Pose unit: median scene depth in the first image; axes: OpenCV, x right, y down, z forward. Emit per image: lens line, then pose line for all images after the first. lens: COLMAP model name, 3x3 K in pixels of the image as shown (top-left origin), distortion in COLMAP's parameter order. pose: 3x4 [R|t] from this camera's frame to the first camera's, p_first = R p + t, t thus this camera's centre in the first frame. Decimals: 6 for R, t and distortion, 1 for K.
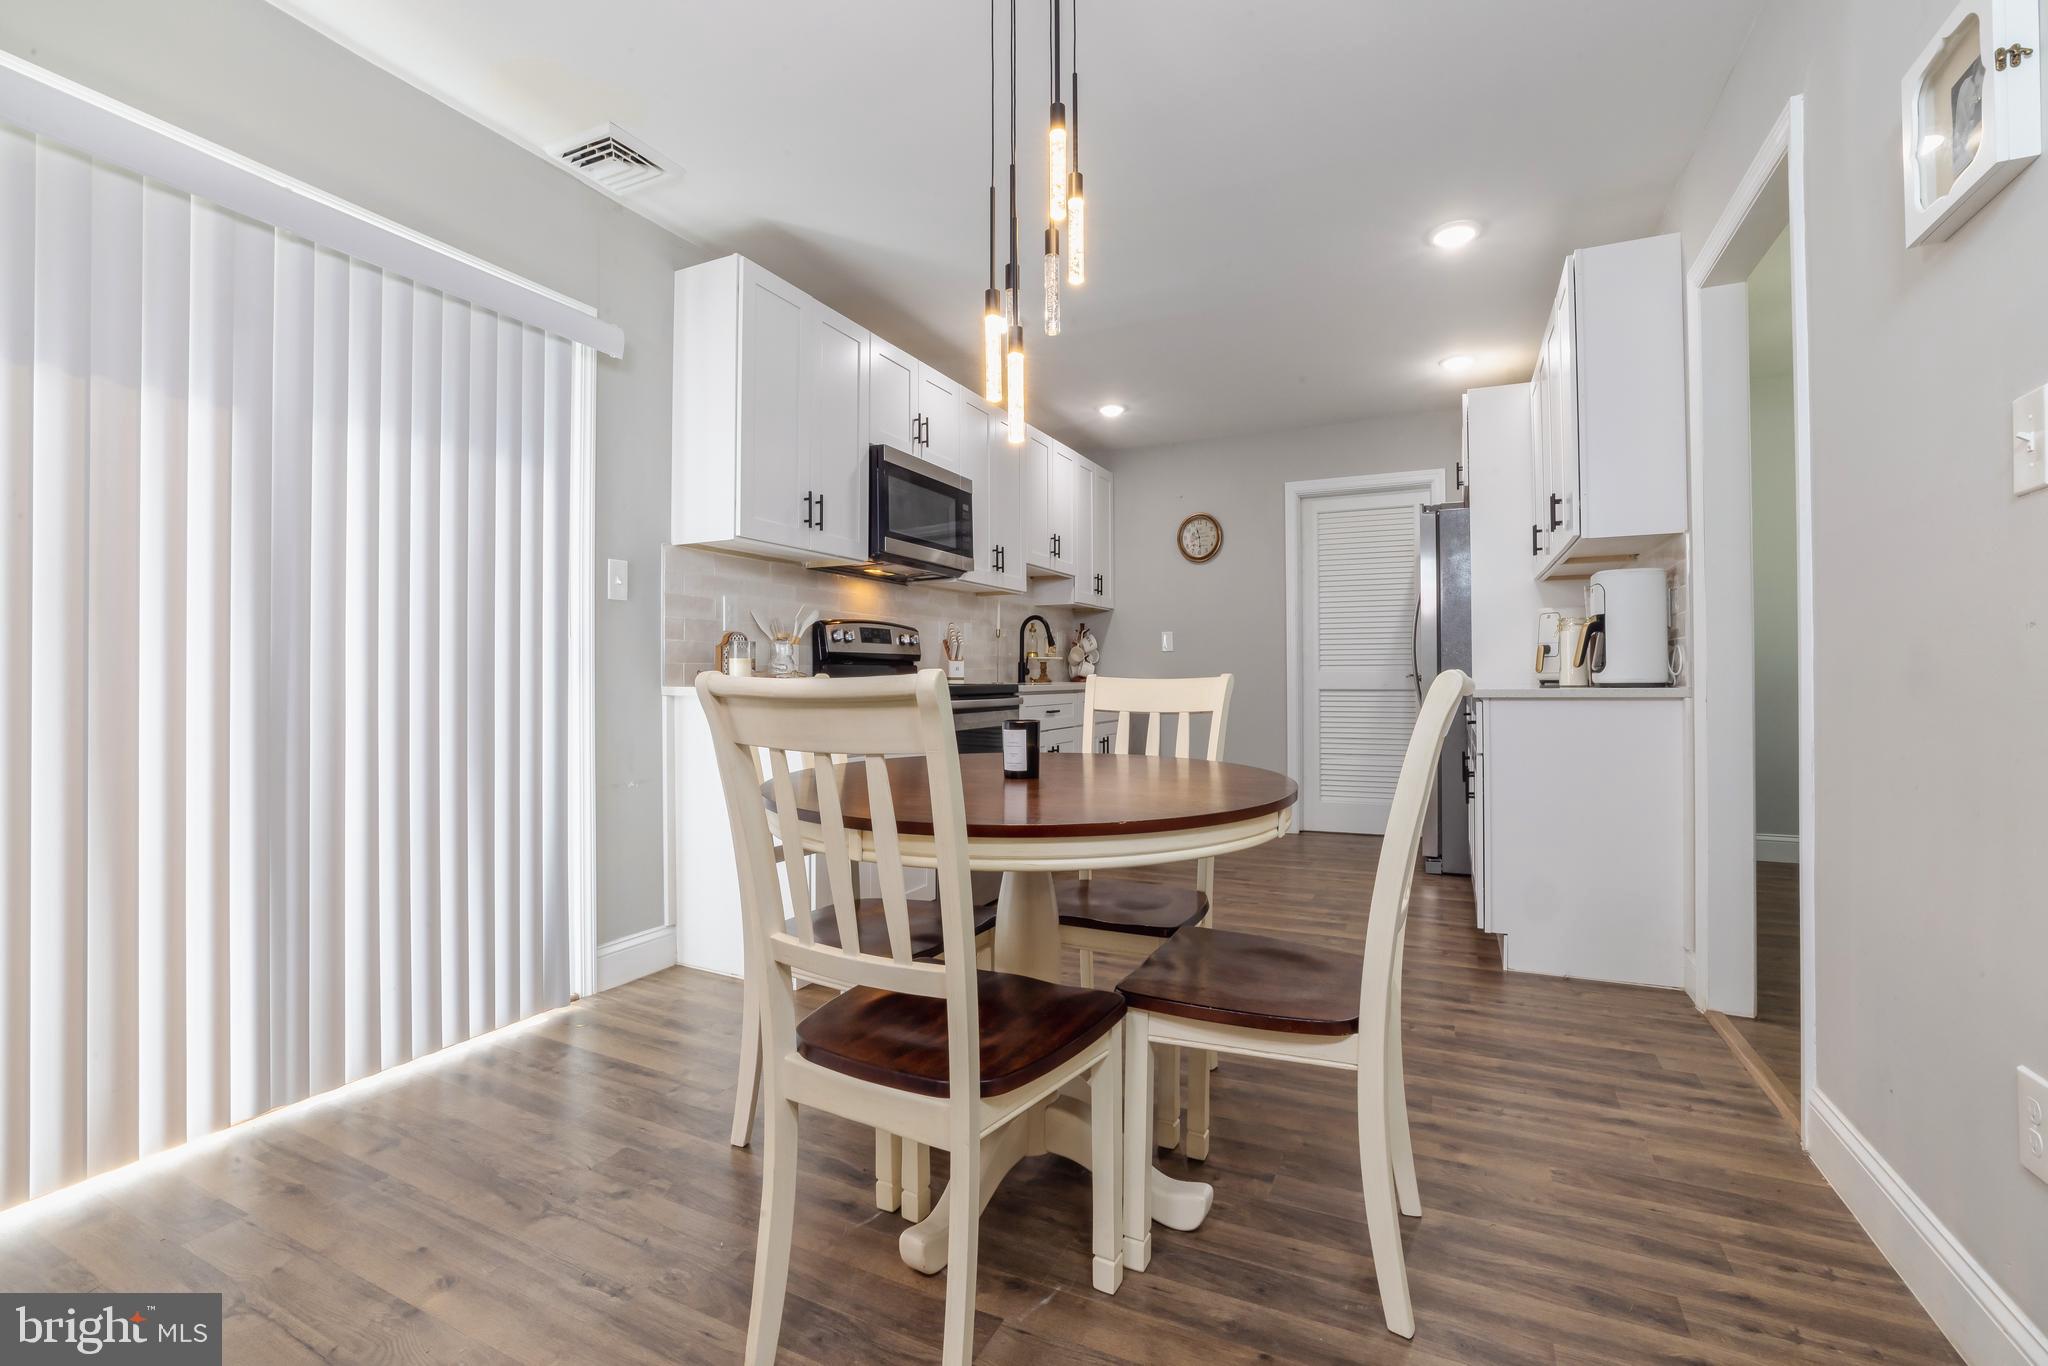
lens RADIAL K [[895.3, 0, 1020.6], [0, 895.3, 675.1], [0, 0, 1]] dist [-0.047324, 0.018190]
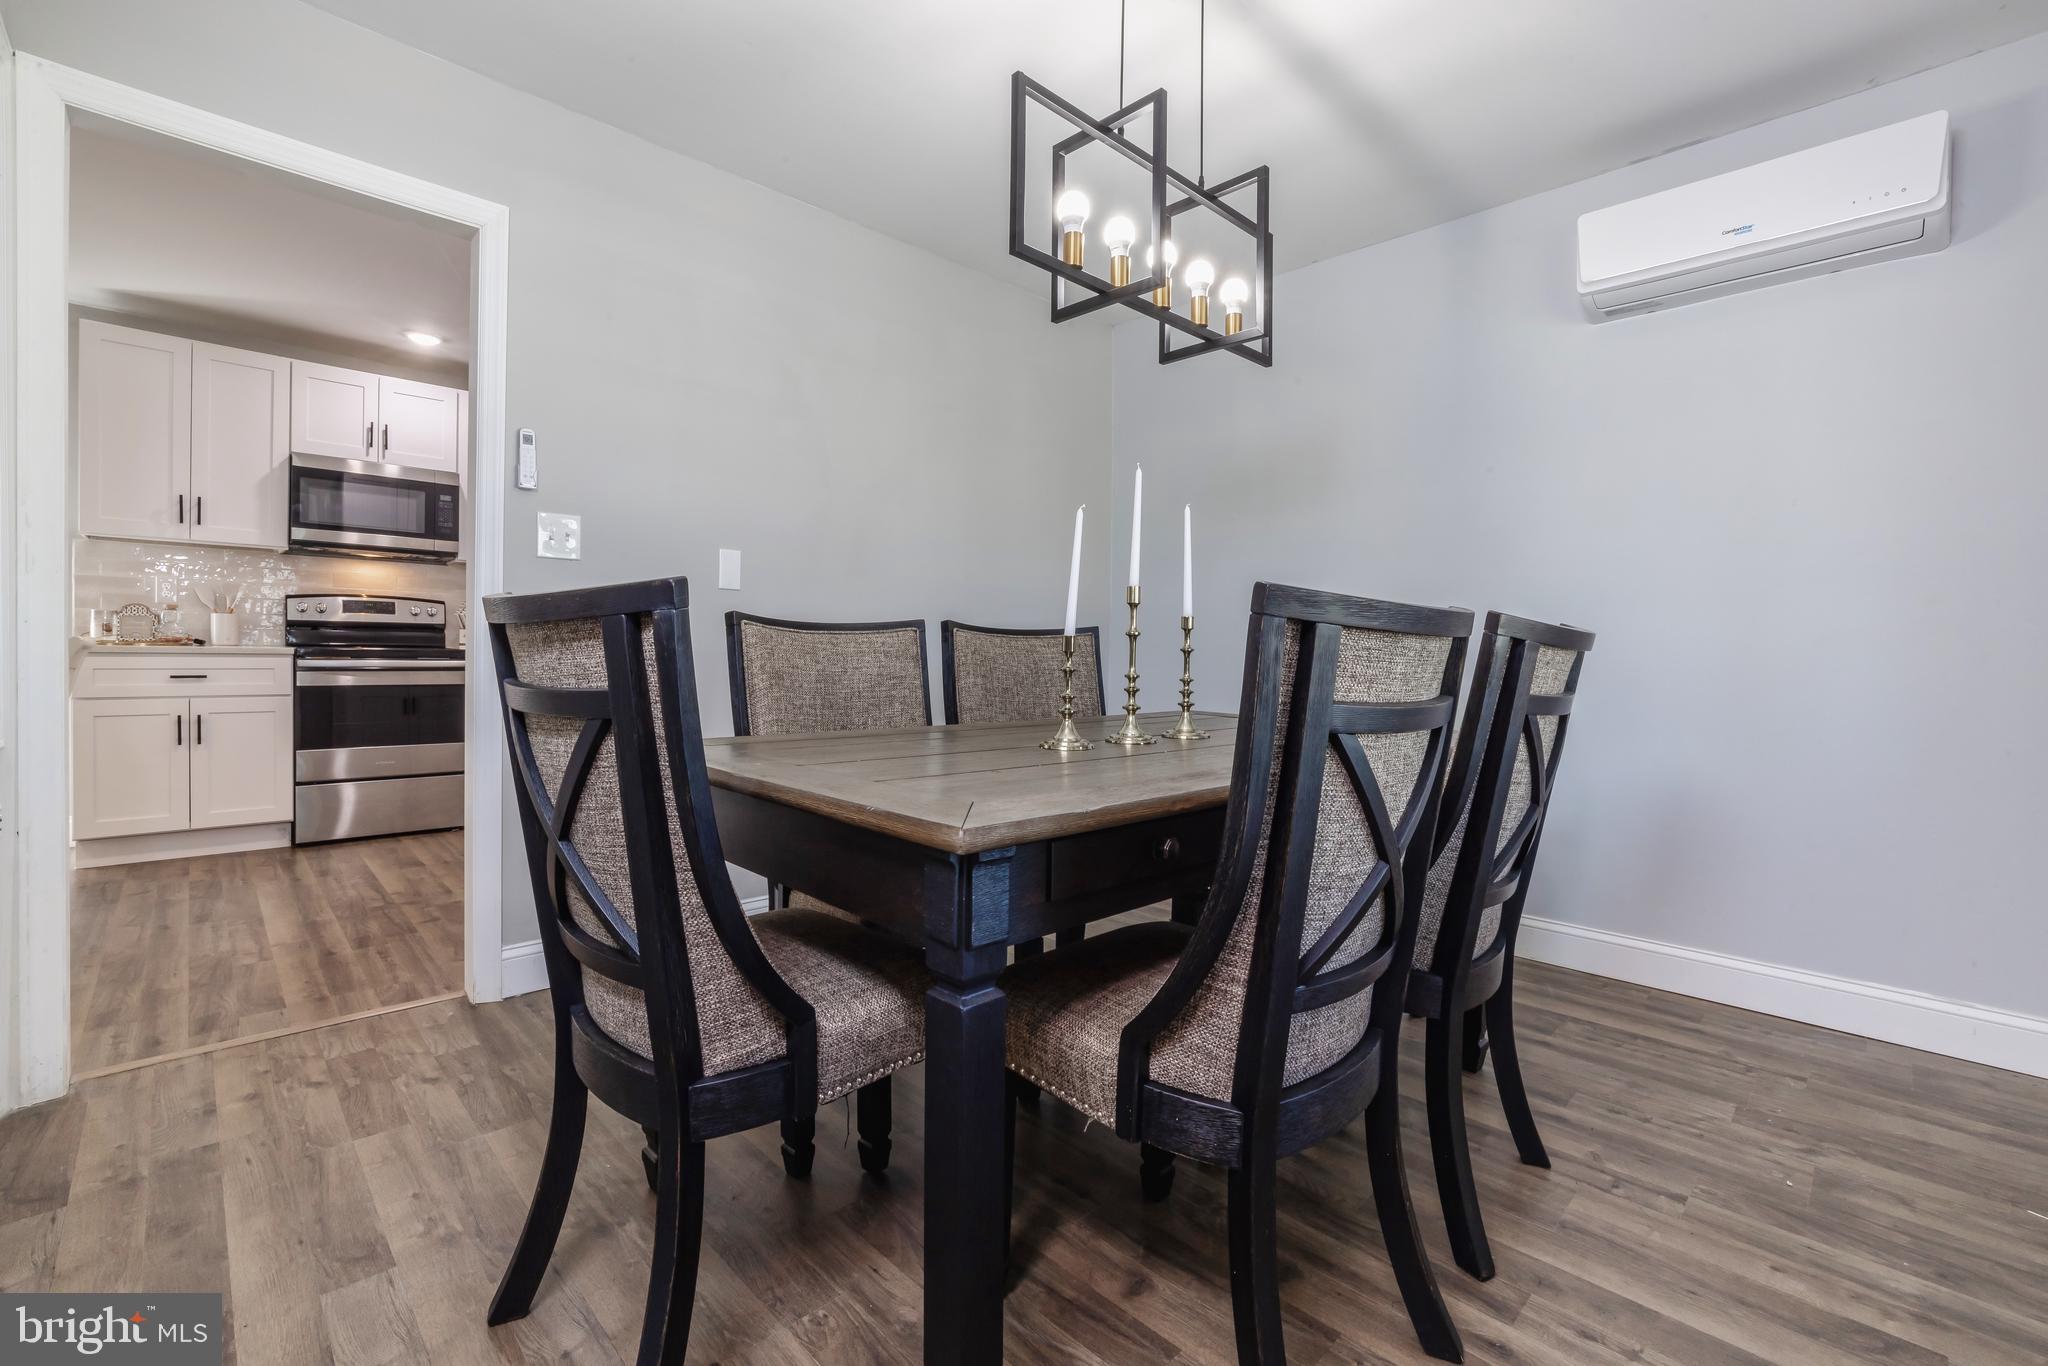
lens RADIAL K [[895.3, 0, 1020.6], [0, 895.3, 675.1], [0, 0, 1]] dist [-0.047324, 0.018190]
pose [[0.939384, 0.034809, -0.341095, 0.764515], [-0.024375, 0.999096, 0.034832, -0.011066], [0.341999, -0.024406, 0.939383, 0.129349]]
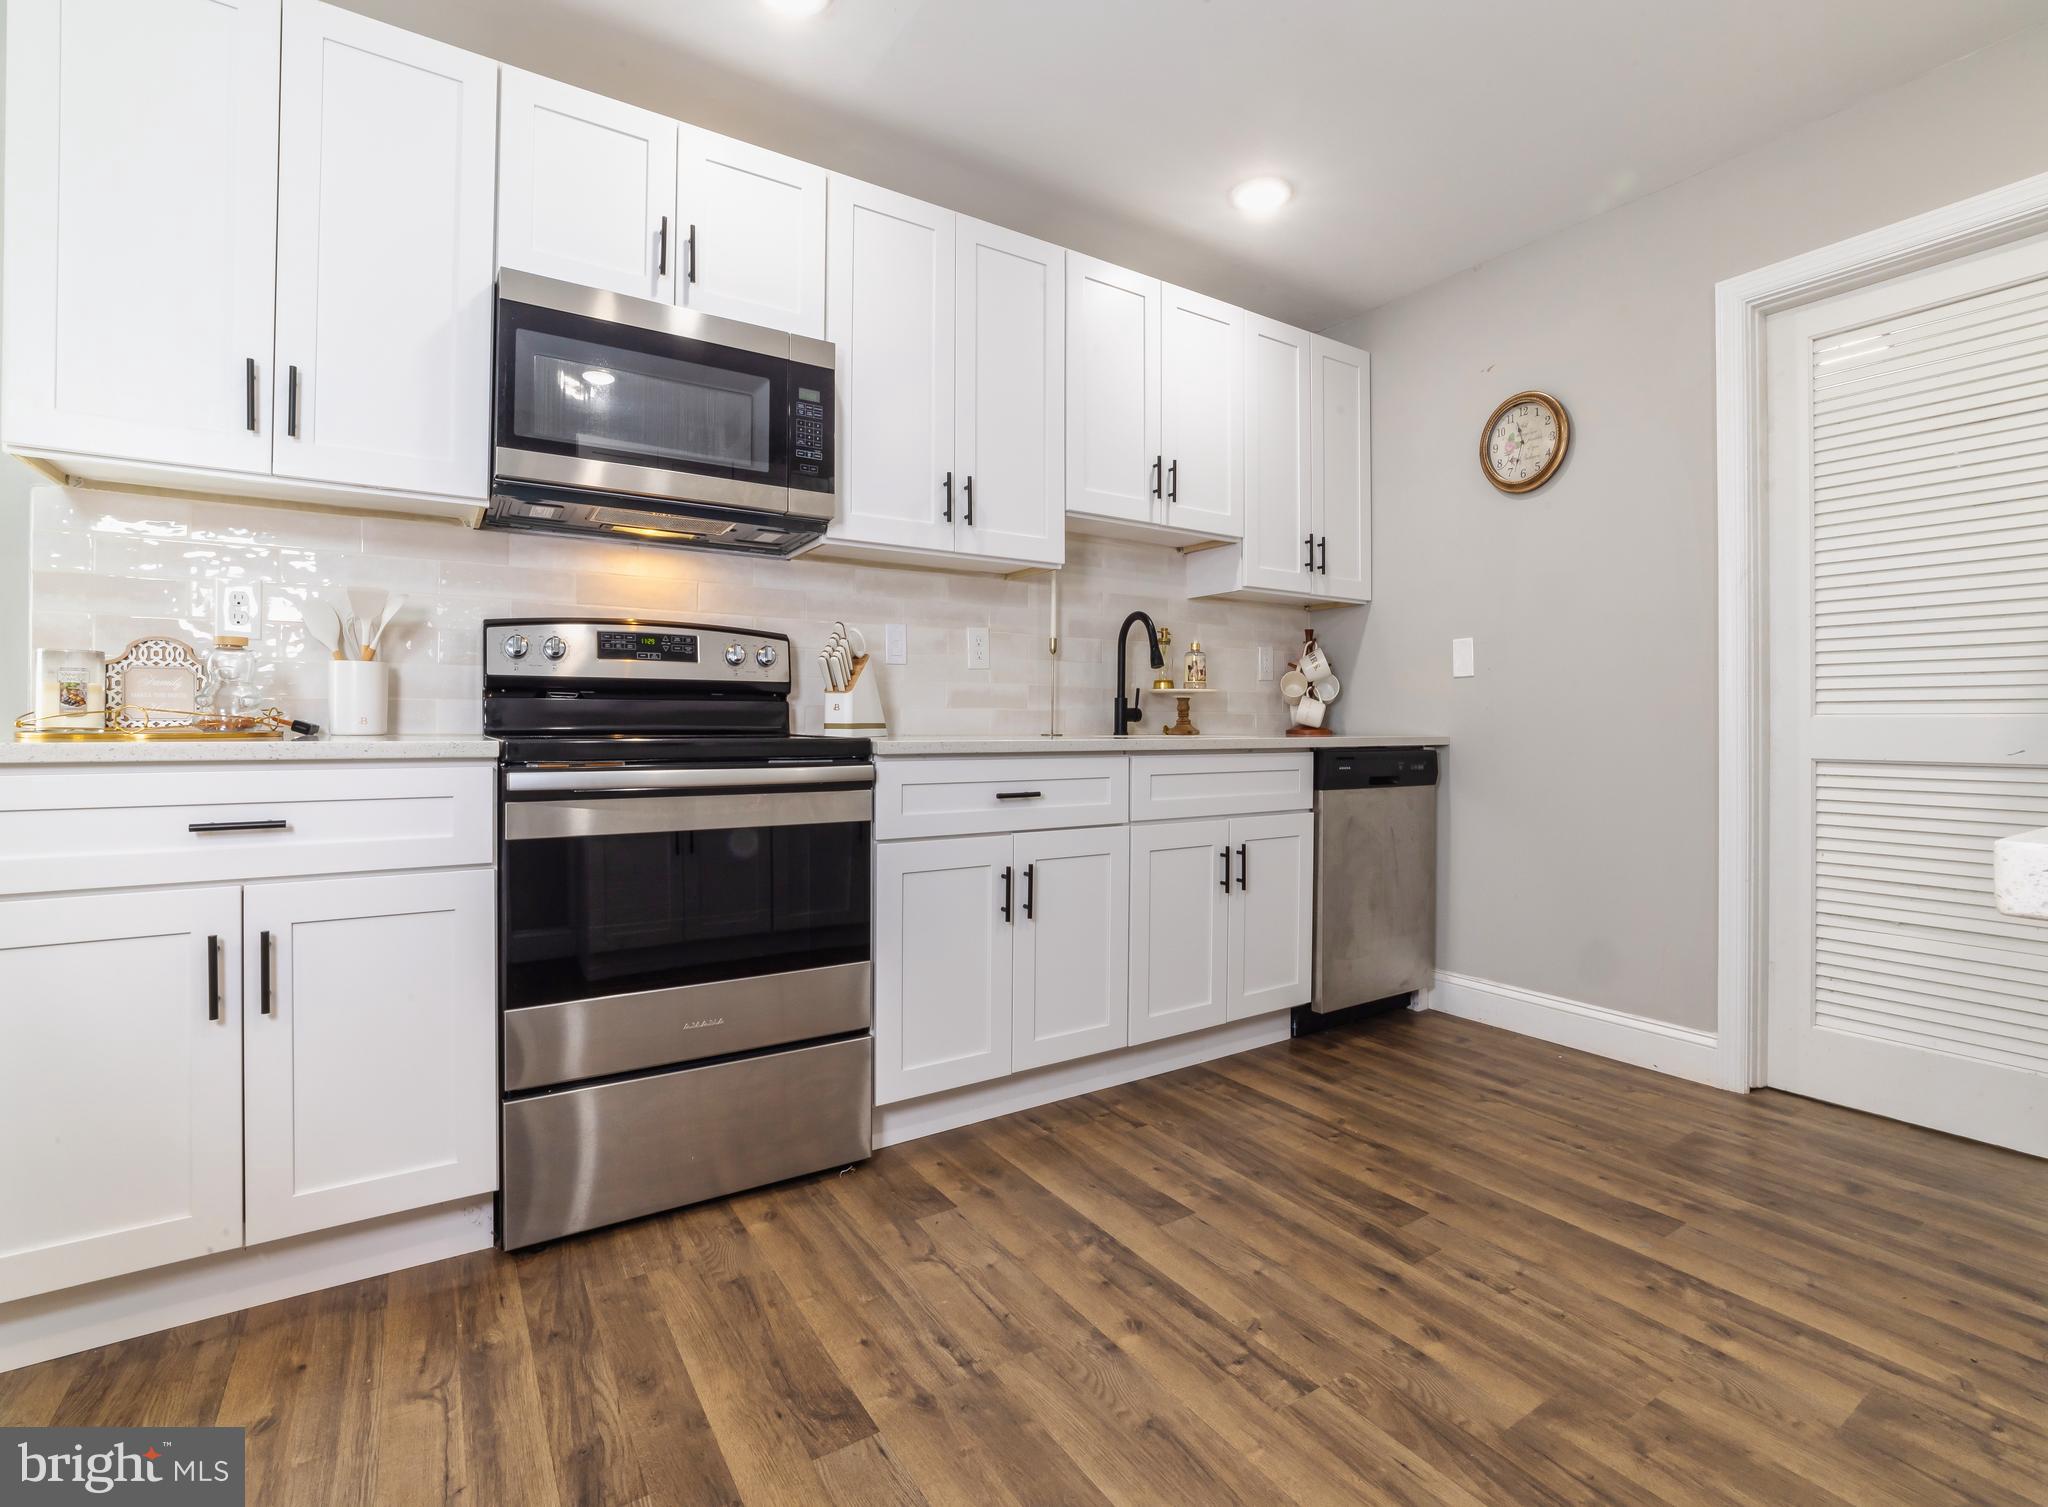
lens RADIAL K [[937.5, 0, 1017.5], [0, 937.5, 722.7], [0, 0, 1]] dist [-0.036153, 0.000694]
pose [[0.860265, 0.009705, -0.509755, 0.232165], [-0.006535, 0.999947, 0.008009, -0.002662], [0.509805, -0.003559, 0.860282, 0.441054]]
